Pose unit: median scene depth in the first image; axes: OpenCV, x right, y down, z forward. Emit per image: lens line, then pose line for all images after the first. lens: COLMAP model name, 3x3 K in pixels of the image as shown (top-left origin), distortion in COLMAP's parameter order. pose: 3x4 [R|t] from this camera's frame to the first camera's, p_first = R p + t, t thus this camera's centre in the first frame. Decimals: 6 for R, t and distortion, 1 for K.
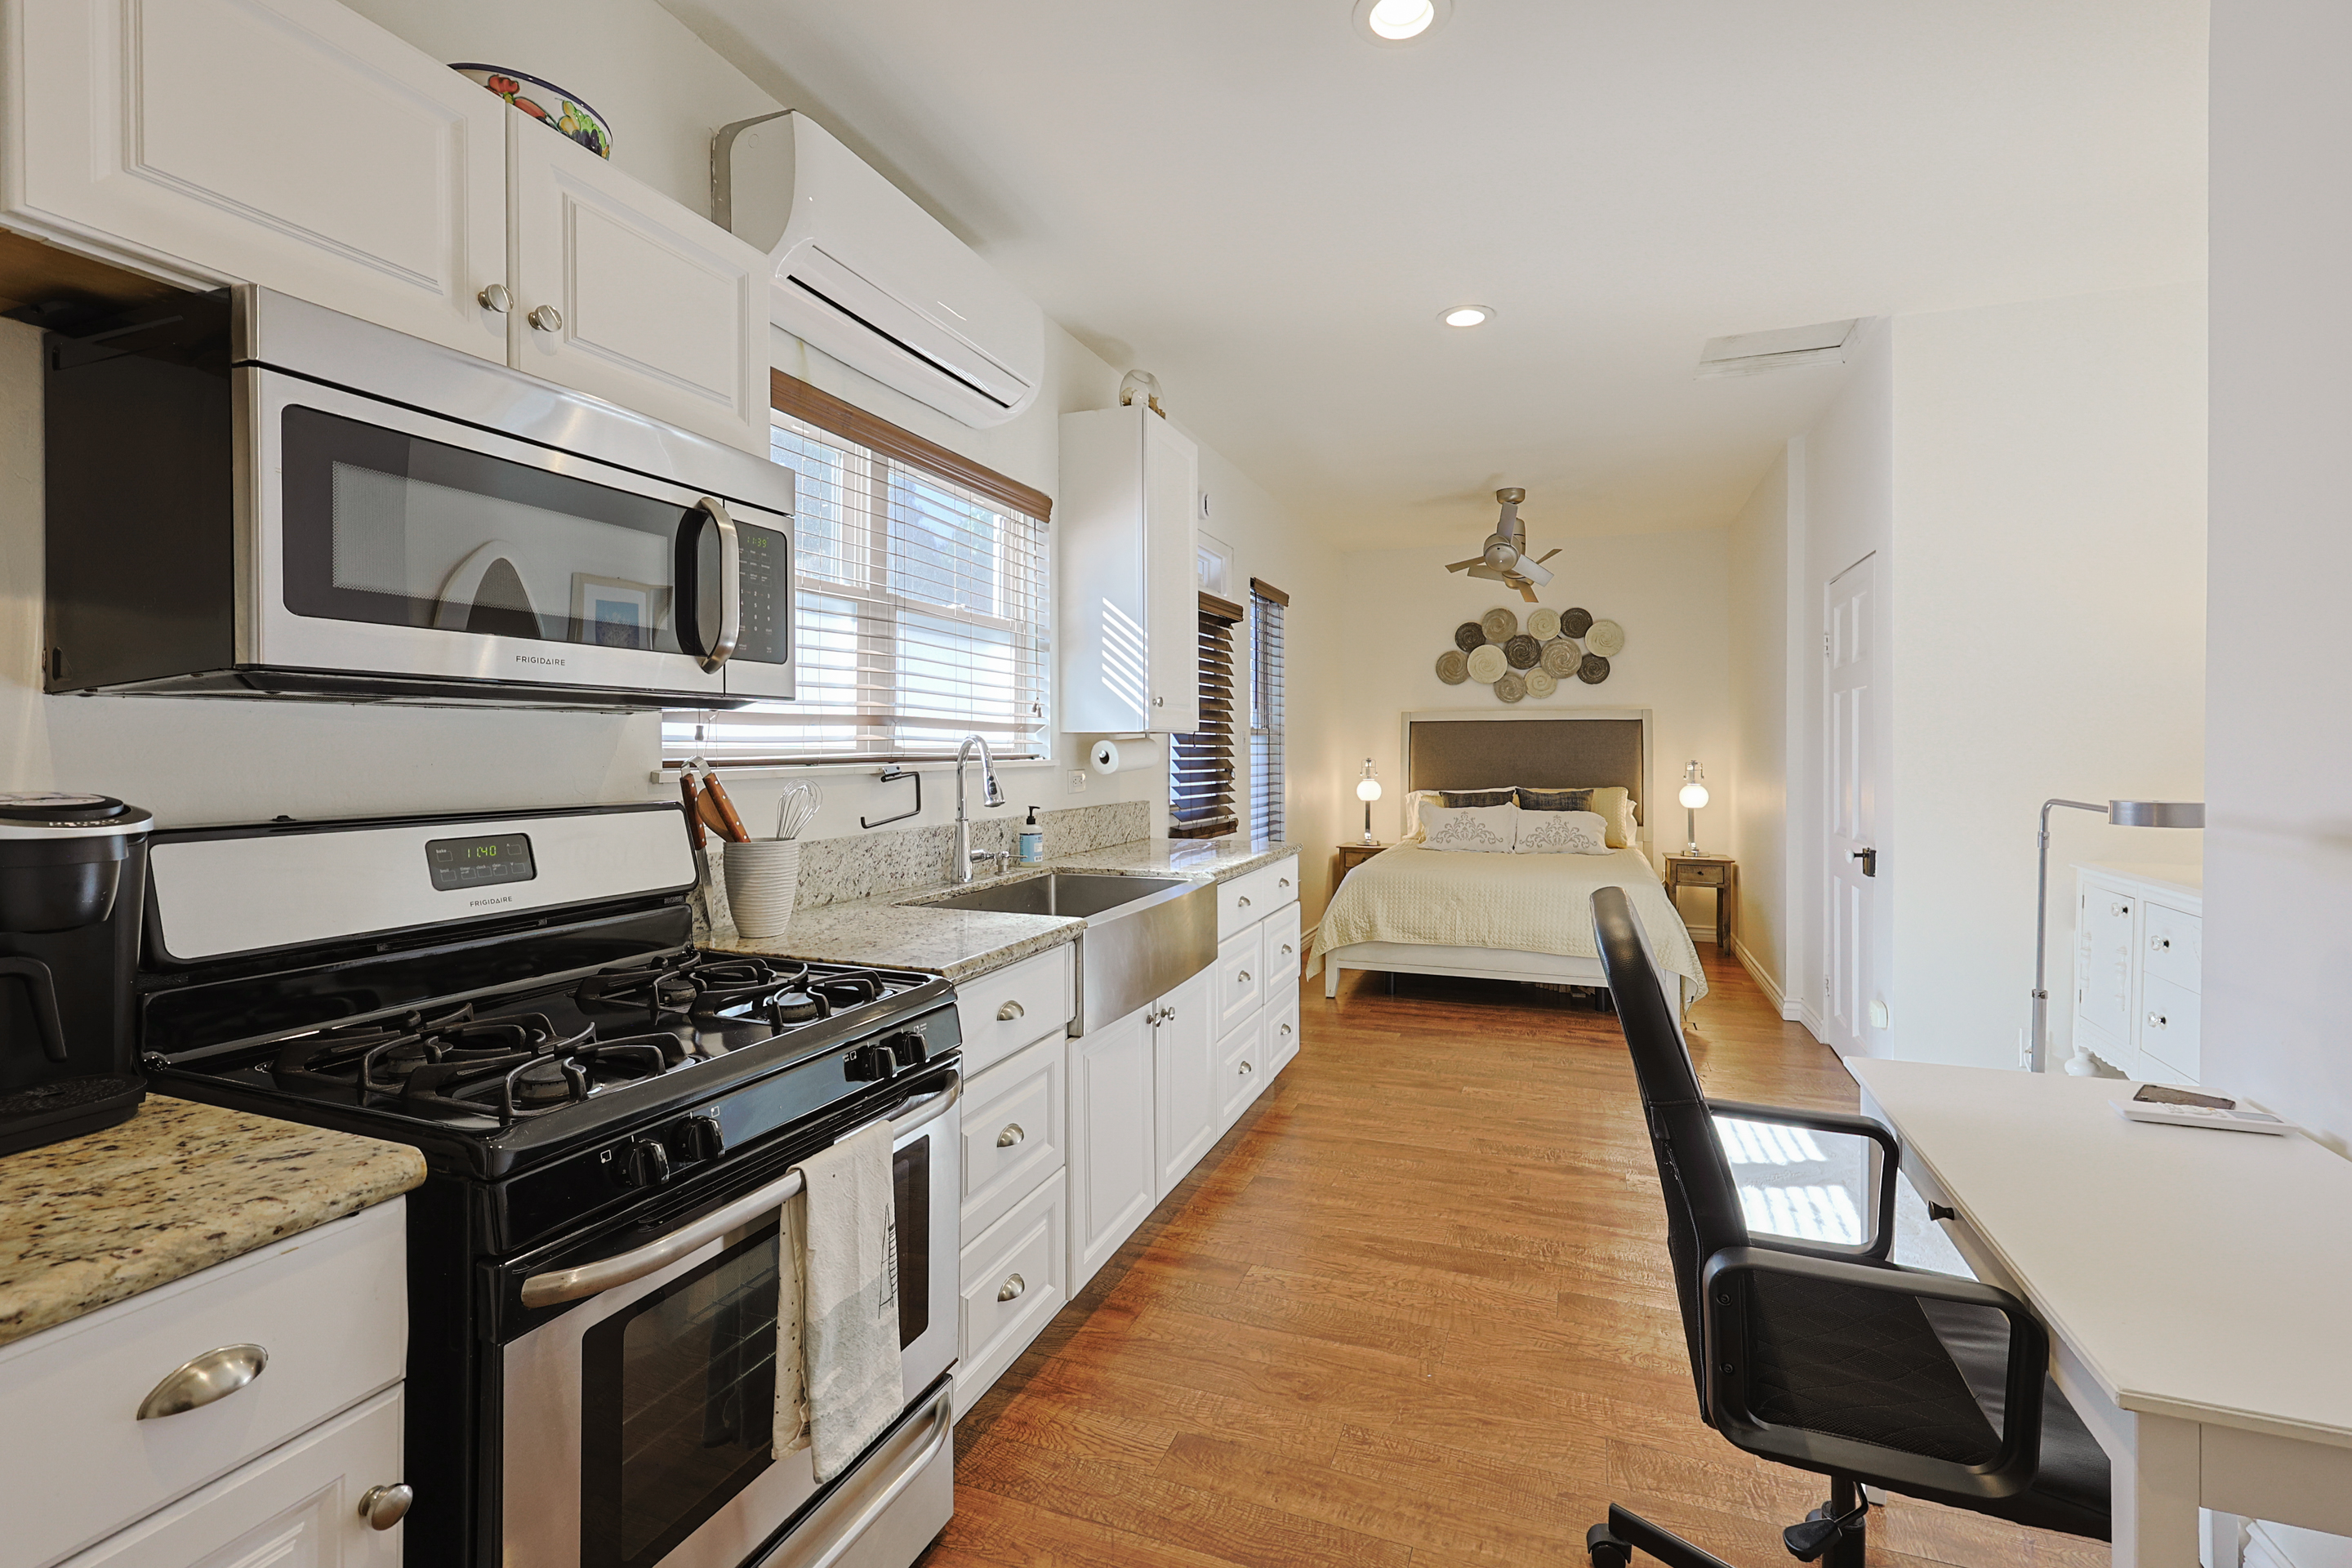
lens RADIAL K [[1059.9, 0, 1176.2], [0, 1059.9, 699.8], [0, 0, 1]] dist [-0.007783, 0.000500]
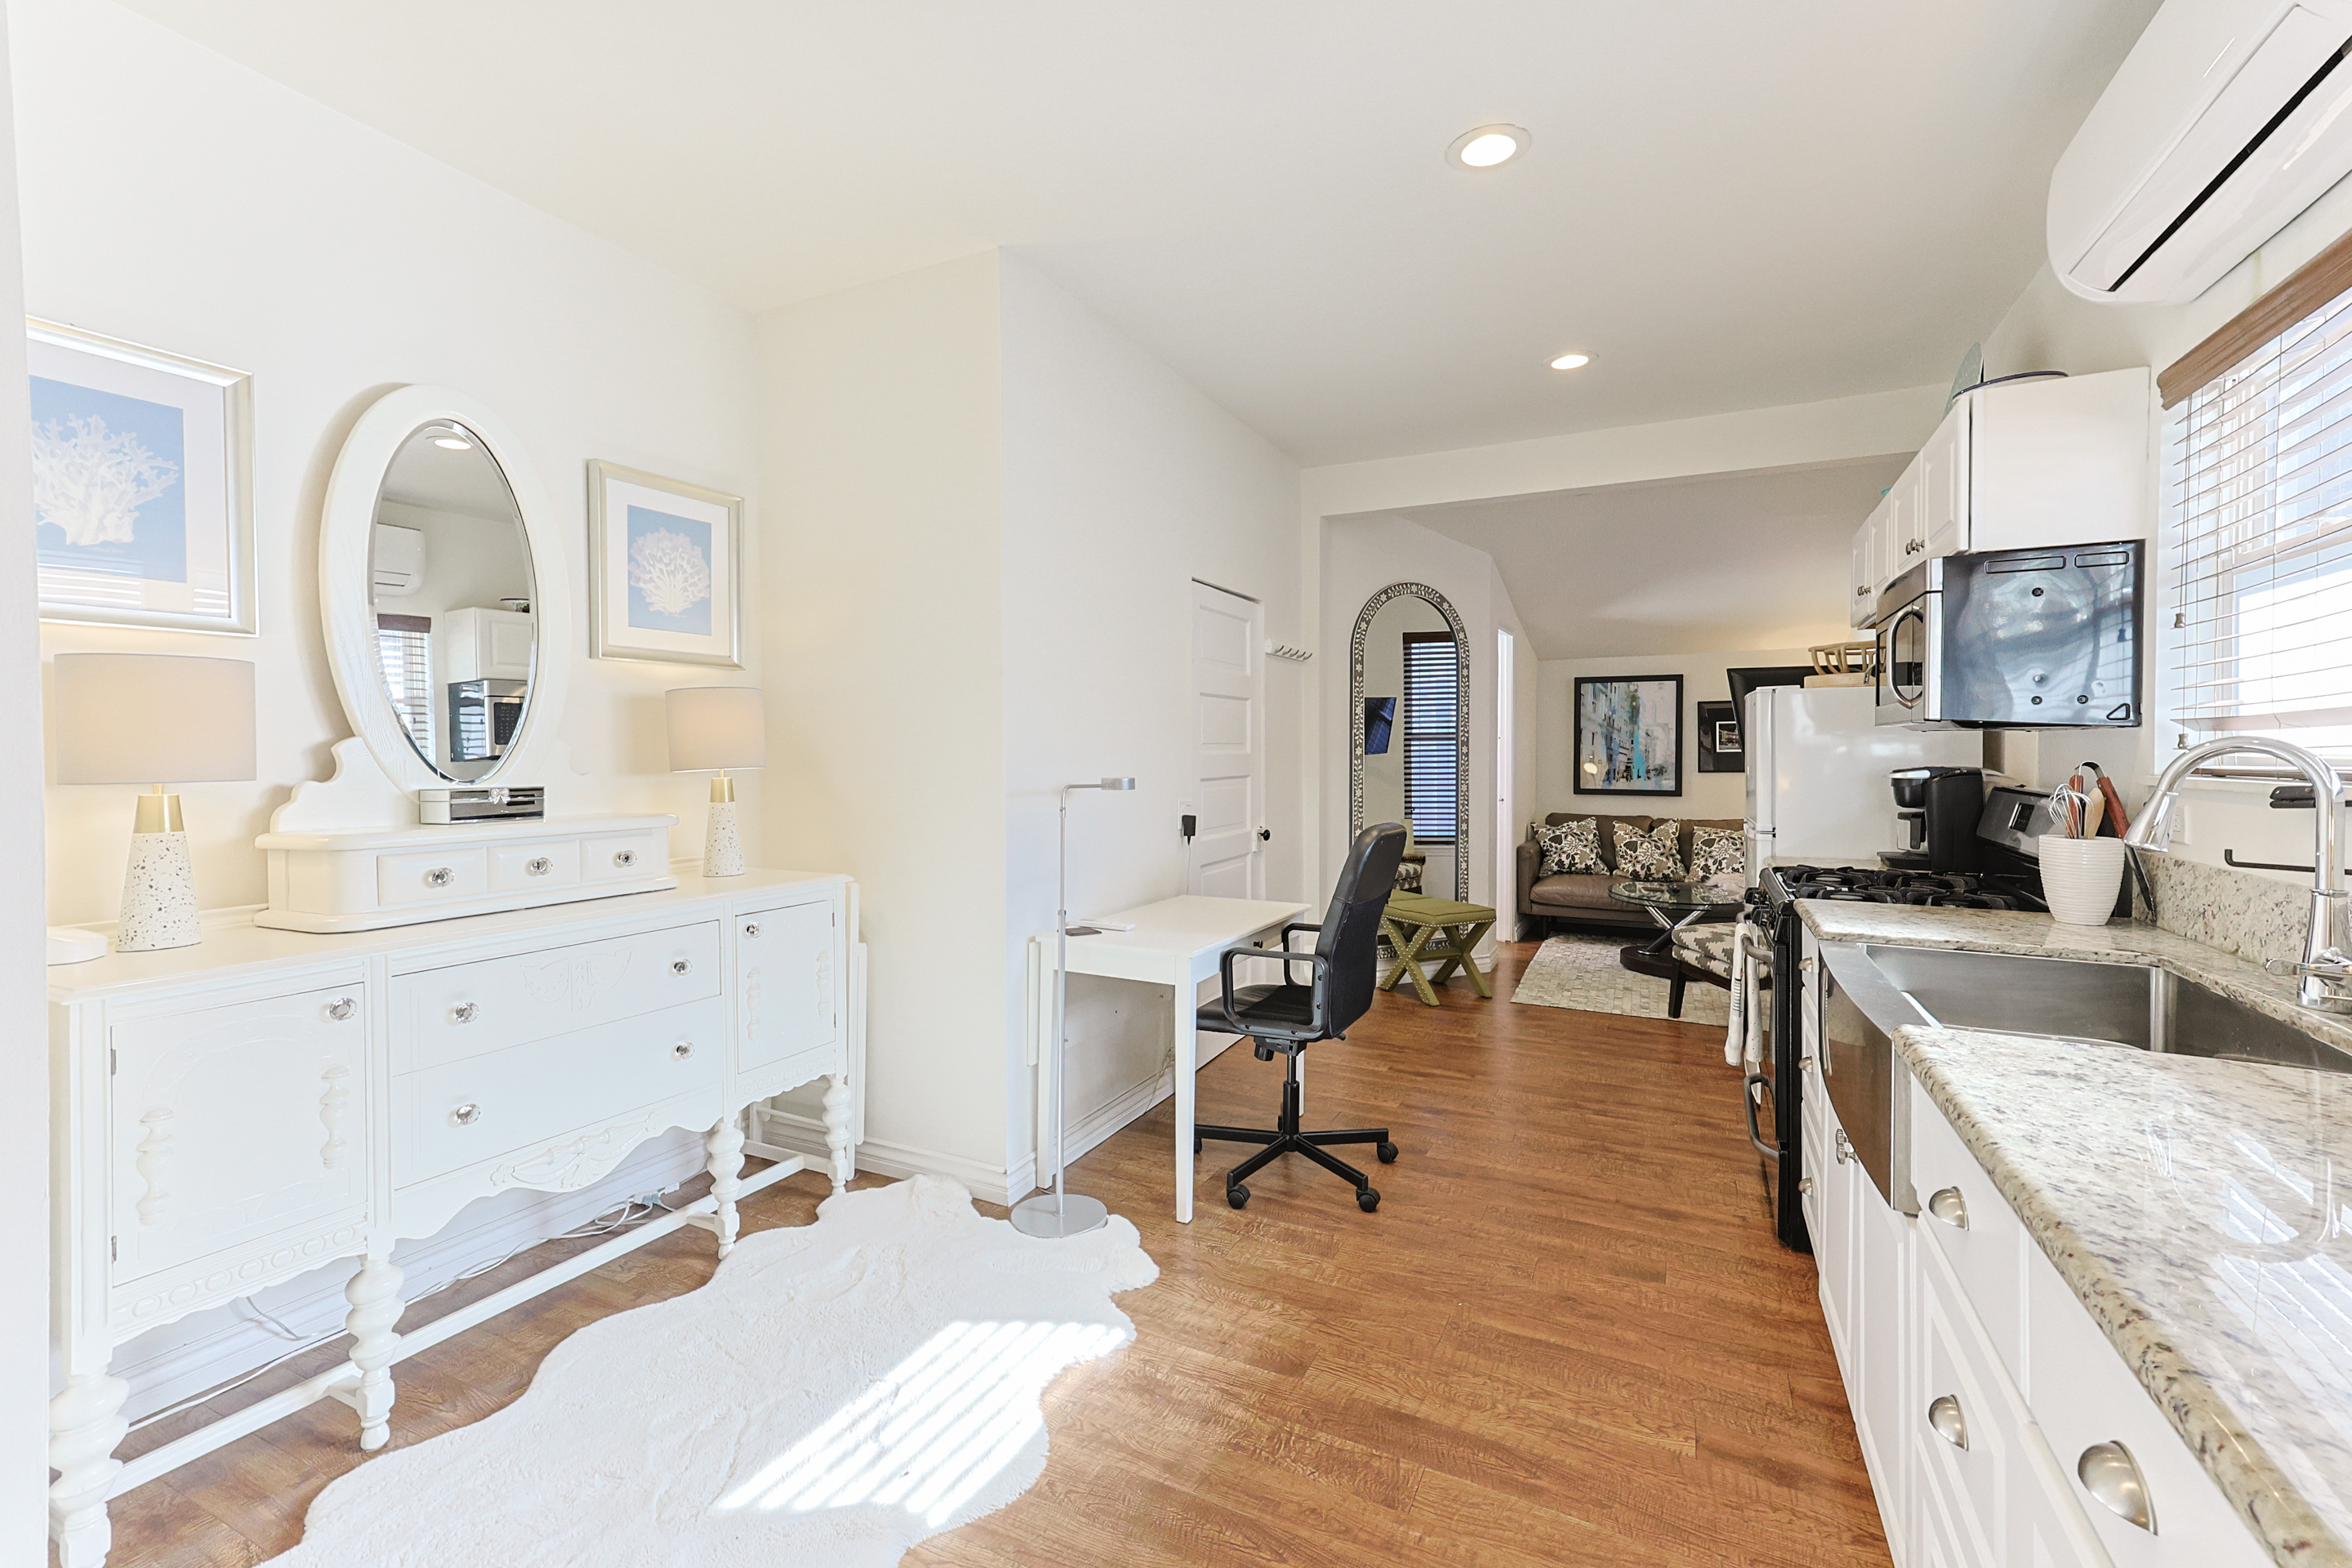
lens RADIAL K [[988.7, 0, 1167.4], [0, 988.7, 762.4], [0, 0, 1]] dist [0.003410, 0.000017]
pose [[-0.994423, -0.000545, 0.105465, 0.220464], [-0.003477, 0.999613, -0.027615, 0.042221], [-0.105409, -0.027828, -0.994040, 1.050504]]
